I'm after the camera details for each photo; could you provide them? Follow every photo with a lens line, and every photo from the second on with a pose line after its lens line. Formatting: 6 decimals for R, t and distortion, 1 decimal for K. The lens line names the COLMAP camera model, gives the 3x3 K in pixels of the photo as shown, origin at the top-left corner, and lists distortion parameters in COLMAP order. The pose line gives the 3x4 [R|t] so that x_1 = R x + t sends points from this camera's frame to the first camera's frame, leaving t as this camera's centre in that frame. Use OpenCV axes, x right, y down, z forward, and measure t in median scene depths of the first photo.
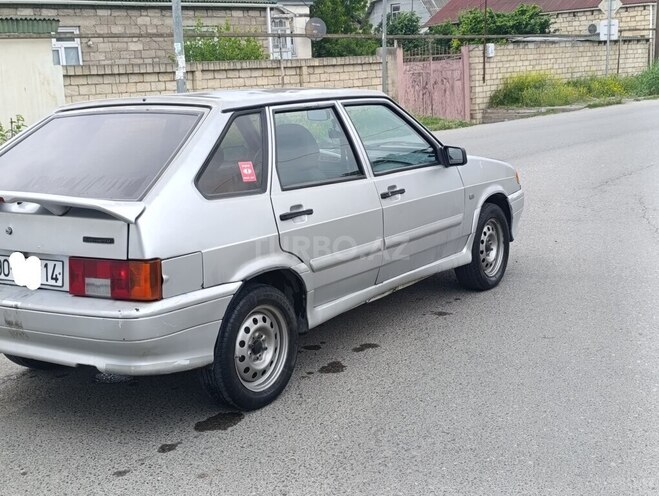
lens RADIAL K [[929.0, 0, 326.9], [0, 929.0, 244.2], [0, 0, 1]] dist [0.052574, 0.000000]
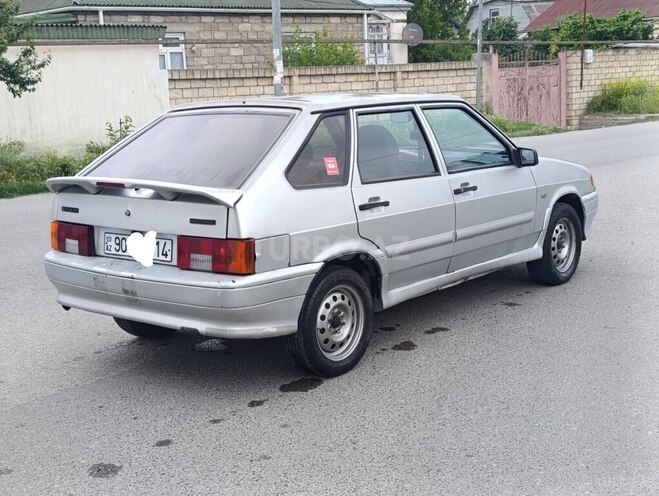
lens RADIAL K [[929.0, 0, 309.4], [0, 929.0, 241.2], [0, 0, 1]] dist [0.052574, 0.000000]
pose [[0.992675, 0.028025, -0.117520, 0.019283], [-0.028973, 0.999560, -0.006369, 0.017929], [0.117289, 0.009727, 0.993050, -0.106781]]
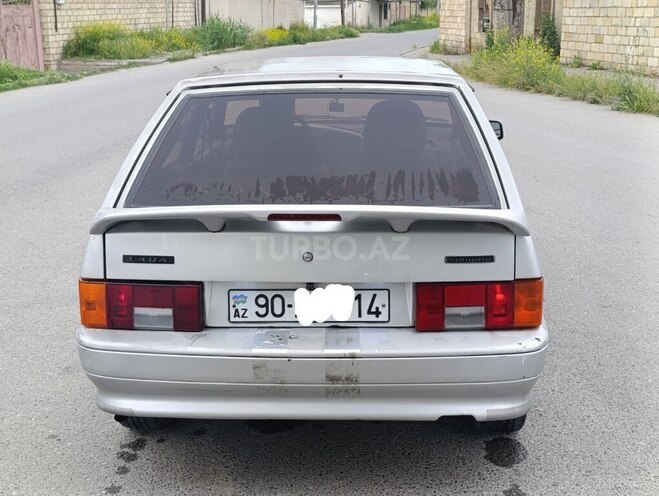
lens RADIAL K [[929.0, 0, 334.9], [0, 929.0, 252.2], [0, 0, 1]] dist [0.052574, 0.000000]
pose [[0.852370, -0.090876, 0.514982, -0.573829], [0.058982, 0.995208, 0.077993, -0.060910], [-0.519602, -0.036104, 0.853645, 0.287303]]
